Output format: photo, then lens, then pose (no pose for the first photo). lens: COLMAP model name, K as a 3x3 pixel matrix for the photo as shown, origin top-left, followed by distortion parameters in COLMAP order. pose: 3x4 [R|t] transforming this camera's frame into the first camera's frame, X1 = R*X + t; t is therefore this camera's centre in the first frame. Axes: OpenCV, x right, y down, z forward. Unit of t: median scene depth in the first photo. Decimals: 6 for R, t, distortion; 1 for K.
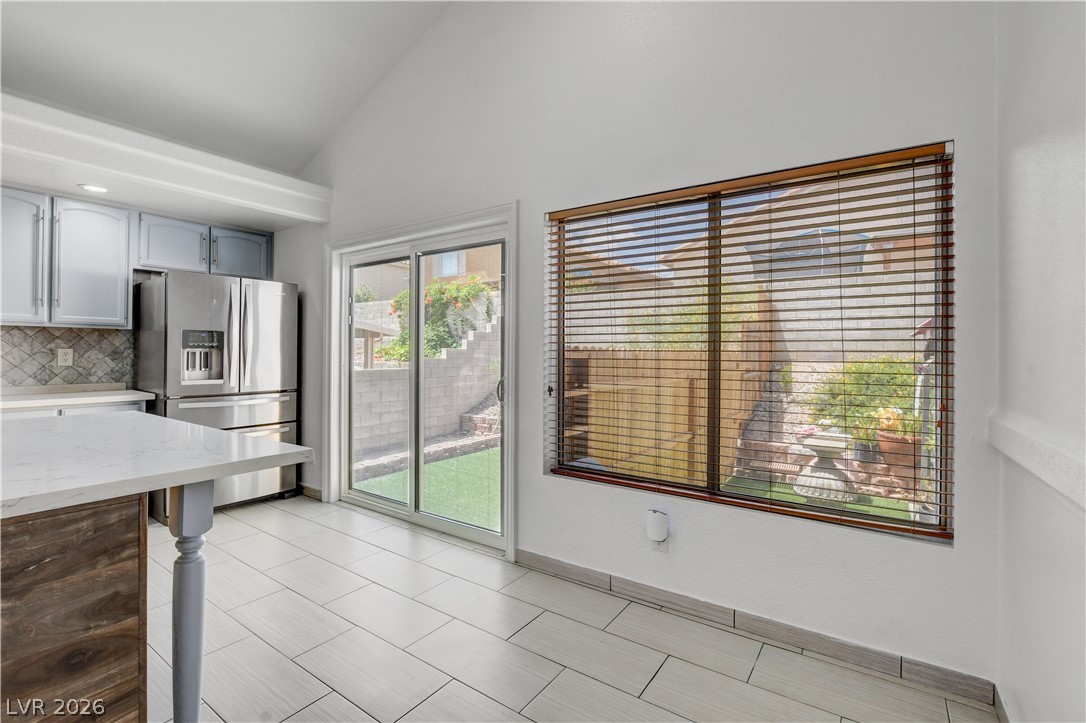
lens RADIAL K [[492.6, 0, 539.3], [0, 492.6, 357.4], [0, 0, 1]] dist [-0.015863, 0.000239]
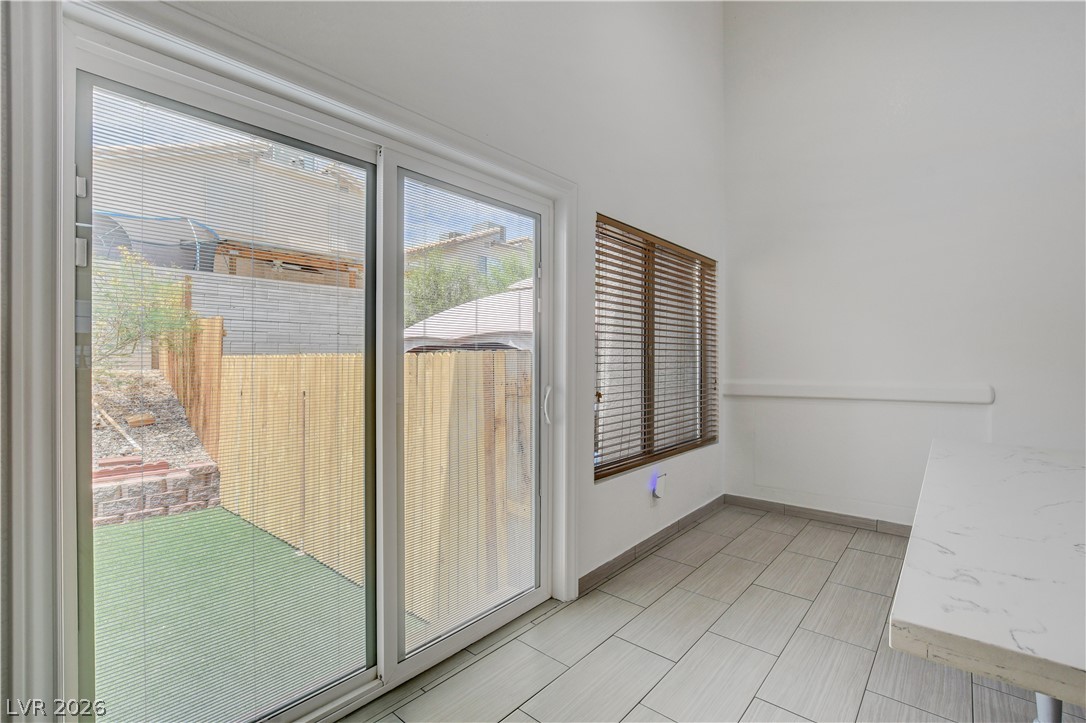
lens RADIAL K [[492.6, 0, 539.3], [0, 492.6, 357.4], [0, 0, 1]] dist [-0.015863, 0.000239]
pose [[0.101353, -0.004176, 0.994842, -0.751394], [0.010122, 0.999944, 0.003166, -0.010538], [-0.994799, 0.009749, 0.101390, 0.791055]]
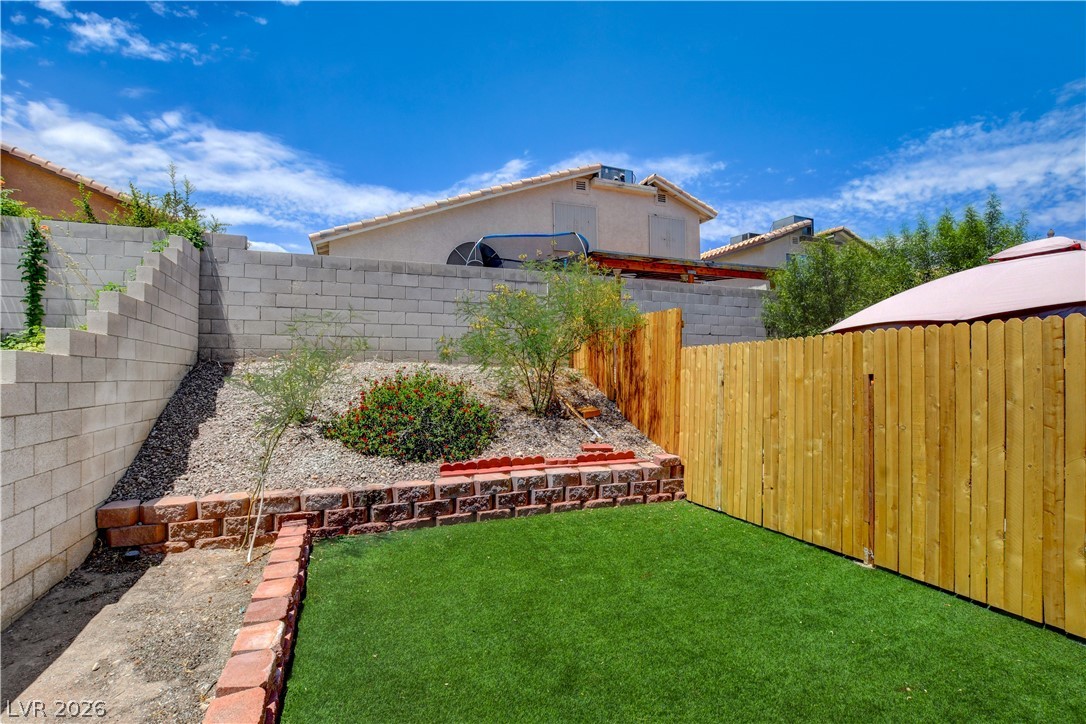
lens RADIAL K [[496.6, 0, 540.3], [0, 496.6, 368.4], [0, 0, 1]] dist [-0.023067, 0.001405]
pose [[0.535437, 0.006633, 0.844549, -0.860728], [0.023039, 0.999482, -0.022457, 0.076430], [-0.844261, 0.031482, 0.535007, 1.552554]]
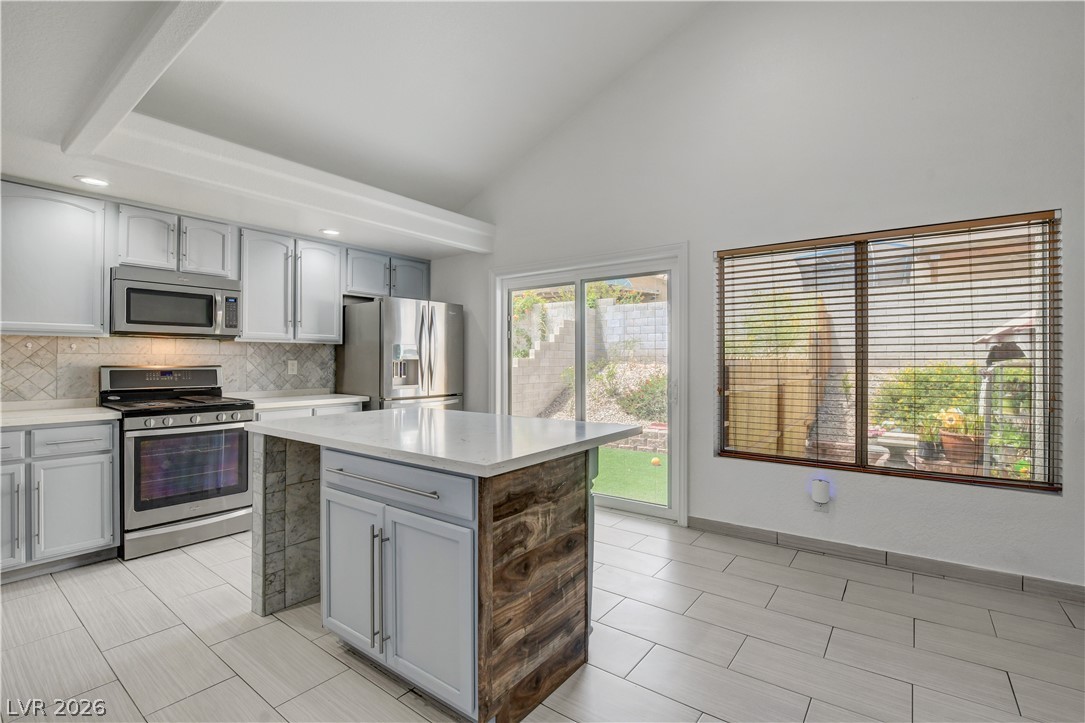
lens RADIAL K [[496.1, 0, 539.8], [0, 496.1, 367.9], [0, 0, 1]] dist [-0.023067, 0.001405]
pose [[0.999526, -0.005550, -0.030269, -0.312497], [0.005656, 0.999978, 0.003416, 0.000361], [0.030249, -0.003585, 0.999536, -0.227413]]
